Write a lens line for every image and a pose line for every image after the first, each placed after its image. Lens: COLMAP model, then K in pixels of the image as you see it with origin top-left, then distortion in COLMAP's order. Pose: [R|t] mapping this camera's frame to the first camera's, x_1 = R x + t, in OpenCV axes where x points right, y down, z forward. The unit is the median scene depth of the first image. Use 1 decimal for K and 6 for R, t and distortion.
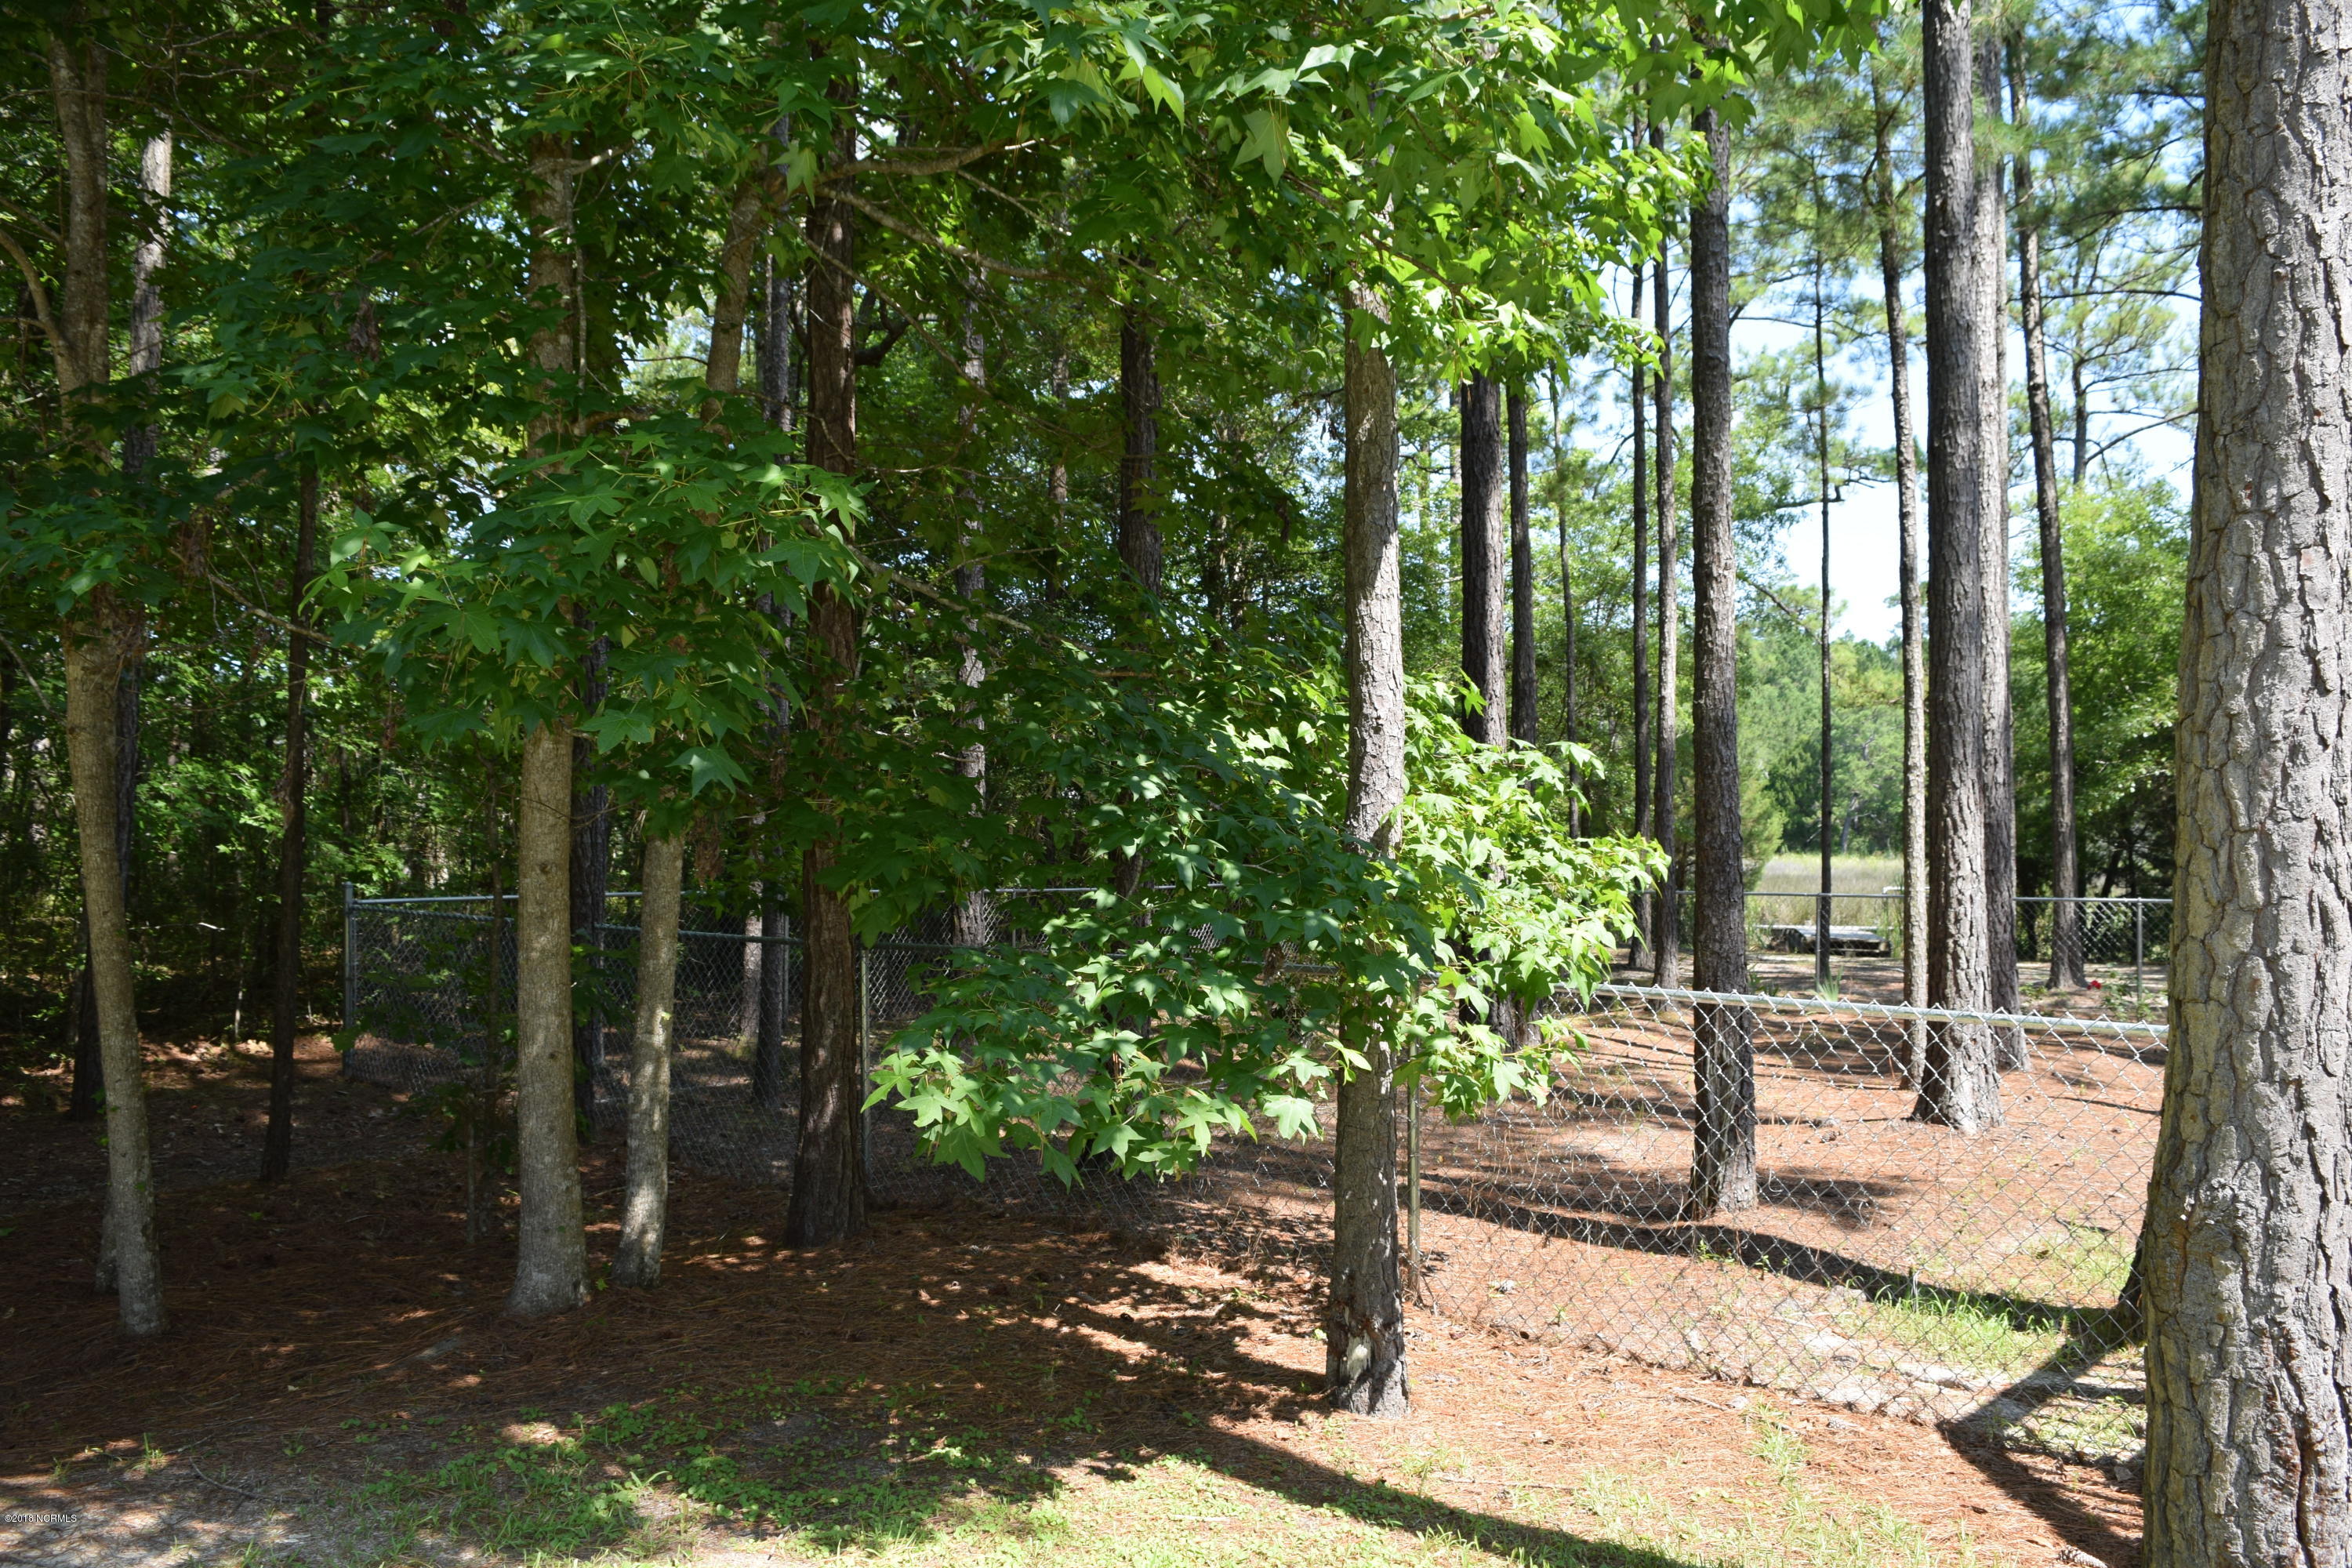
lens RADIAL K [[1814.4, 0, 1185.3], [0, 1814.4, 788.3], [0, 0, 1]] dist [-0.020569, 0.013851]
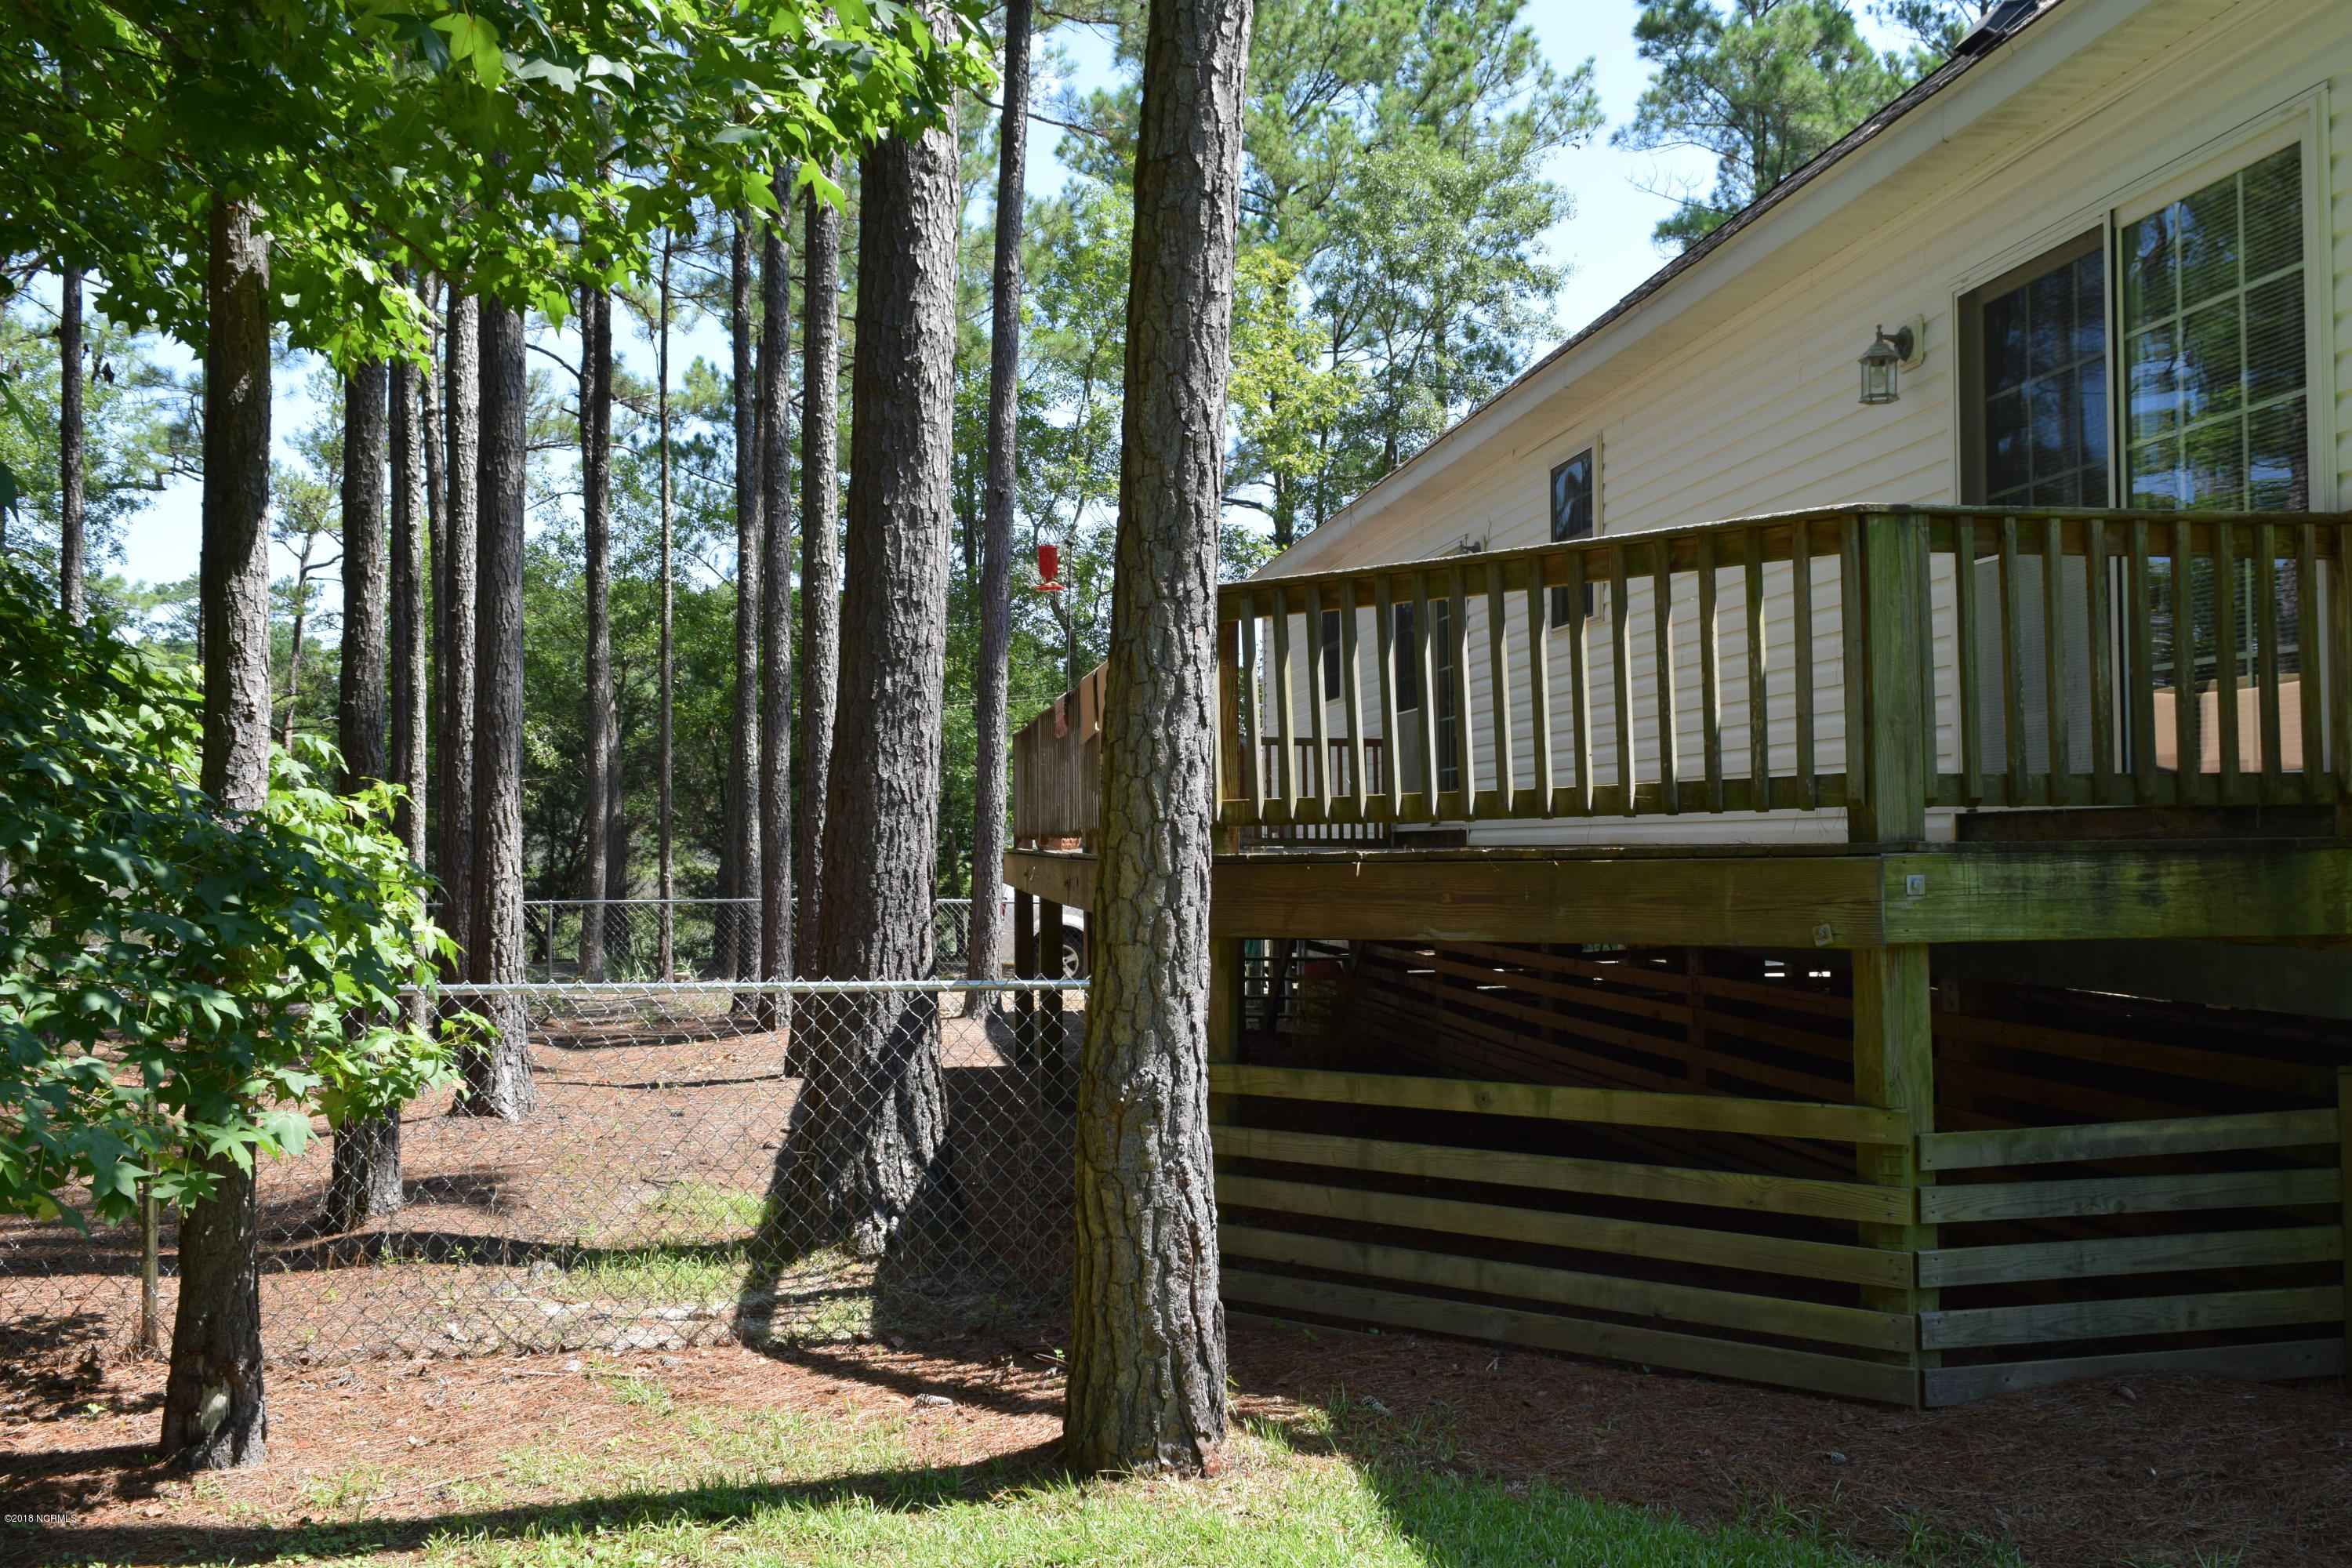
lens RADIAL K [[1814.4, 0, 1186.9], [0, 1814.4, 782.4], [0, 0, 1]] dist [-0.020569, 0.013851]
pose [[0.621313, 0.020646, 0.783290, -0.522976], [-0.012174, 0.999786, -0.016696, 0.016759], [-0.783468, 0.000838, 0.621432, 0.095347]]
